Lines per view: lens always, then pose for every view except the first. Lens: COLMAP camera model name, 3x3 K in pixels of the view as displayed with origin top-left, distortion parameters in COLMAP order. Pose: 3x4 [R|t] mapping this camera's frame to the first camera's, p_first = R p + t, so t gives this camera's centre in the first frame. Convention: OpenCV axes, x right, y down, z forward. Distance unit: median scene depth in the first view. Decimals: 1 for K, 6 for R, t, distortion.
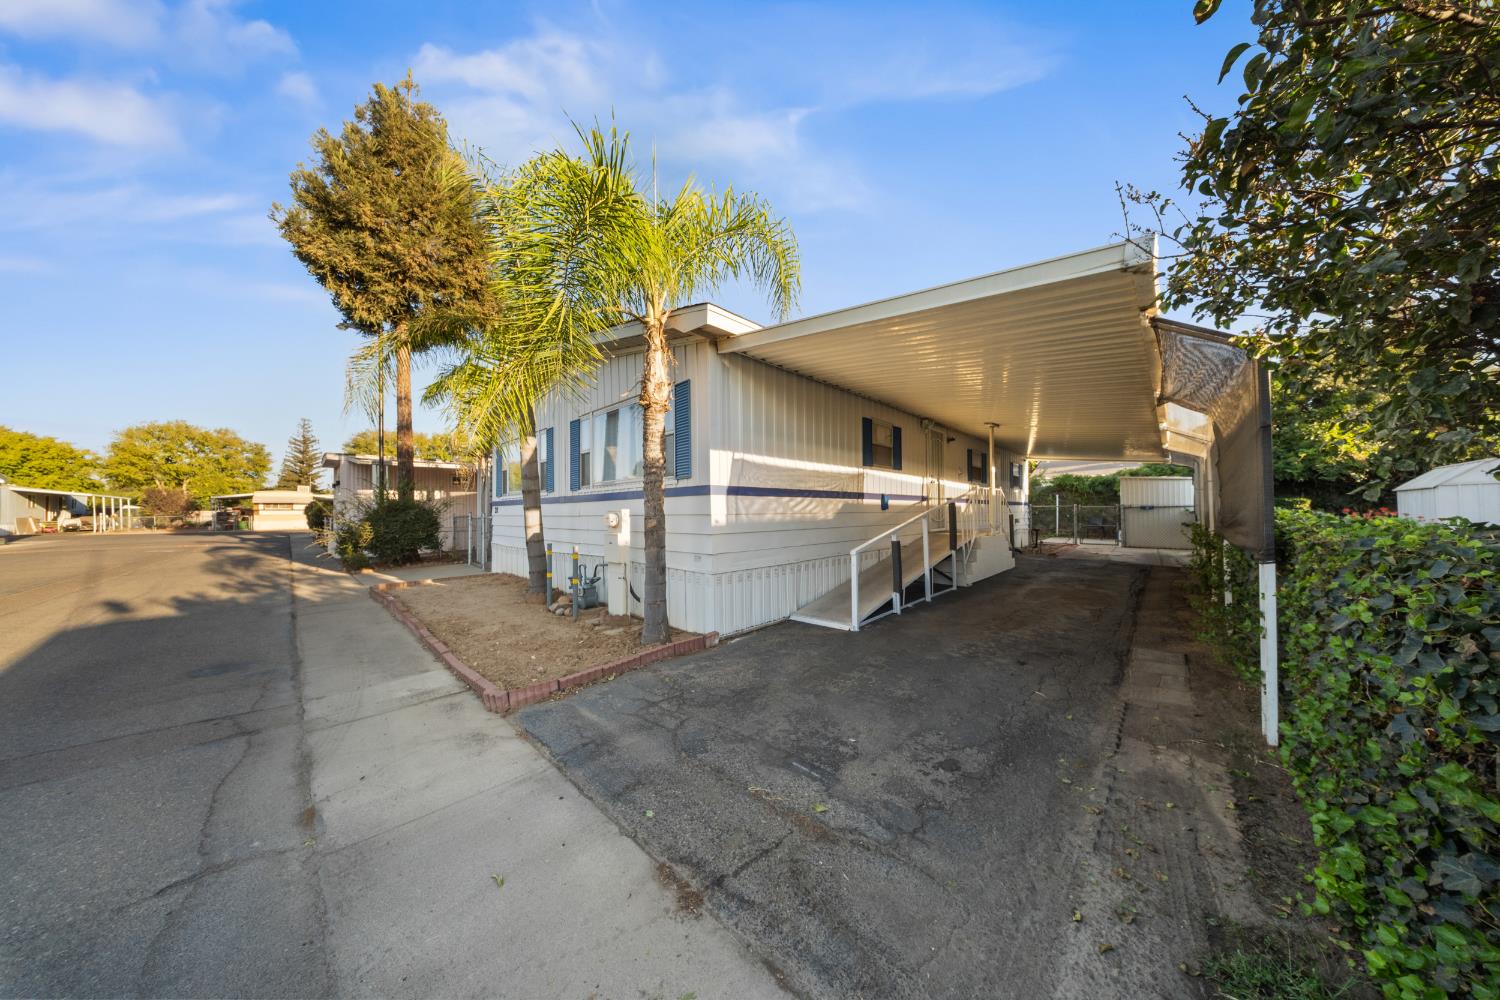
lens RADIAL K [[445.1, 0, 744.6], [0, 445.1, 510.1], [0, 0, 1]] dist [-0.000019, -0.000061]
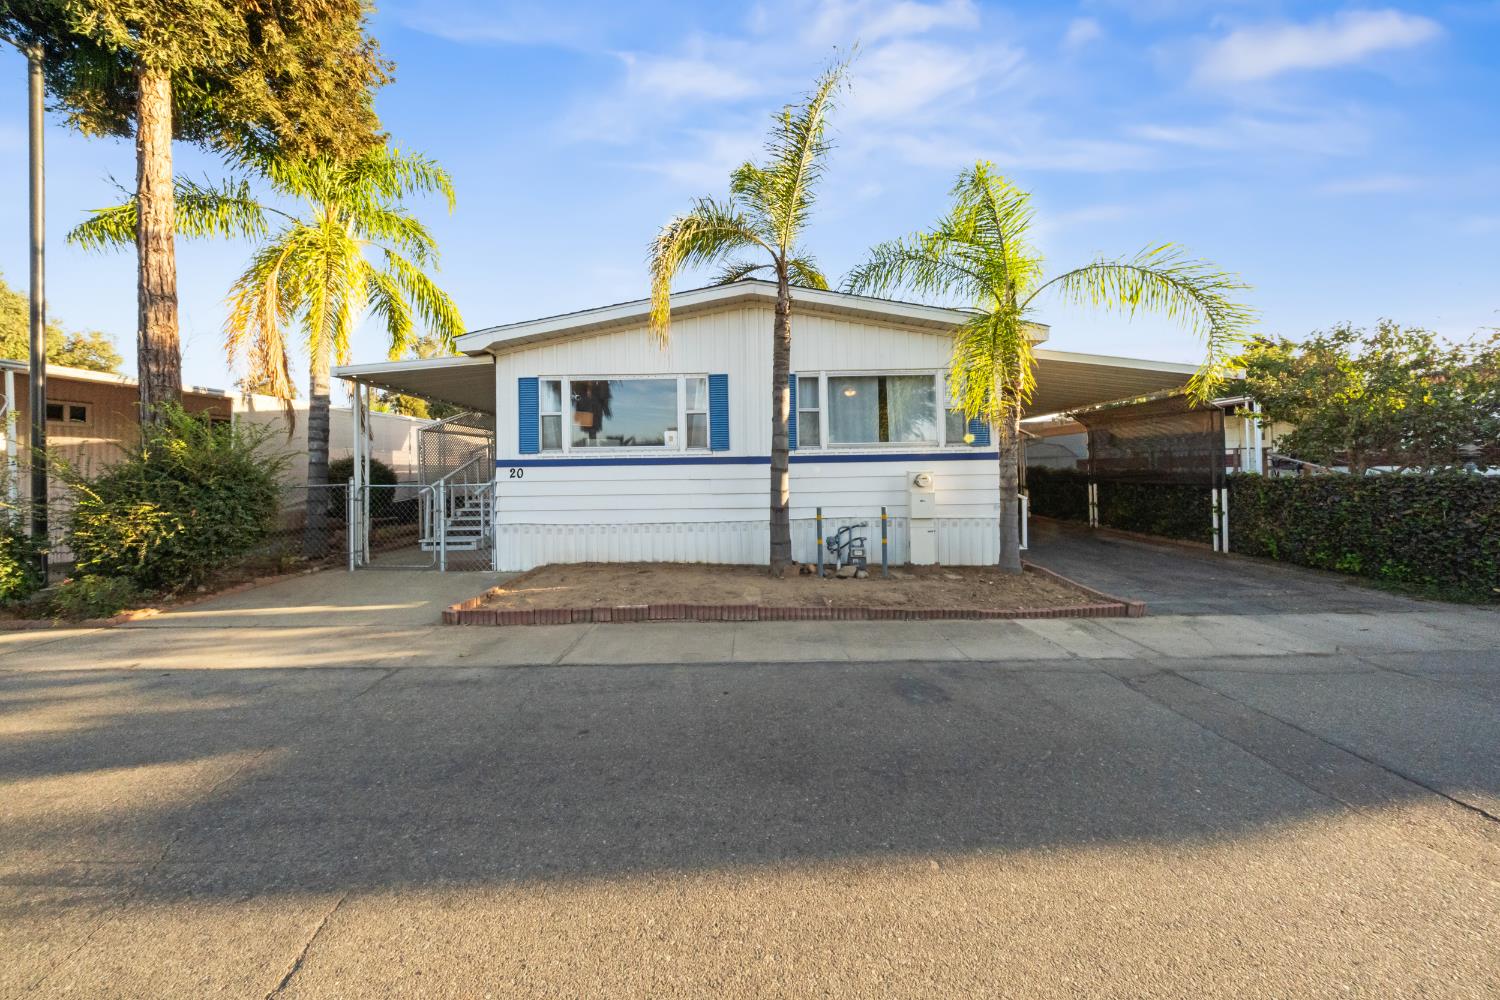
lens RADIAL K [[454.2, 0, 748.1], [0, 454.2, 480.7], [0, 0, 1]] dist [0.000356, -0.000003]
pose [[0.703909, -0.002350, 0.710286, -2.082134], [0.001998, 0.999997, 0.001328, 0.024898], [-0.710287, 0.000485, 0.703912, 0.751899]]
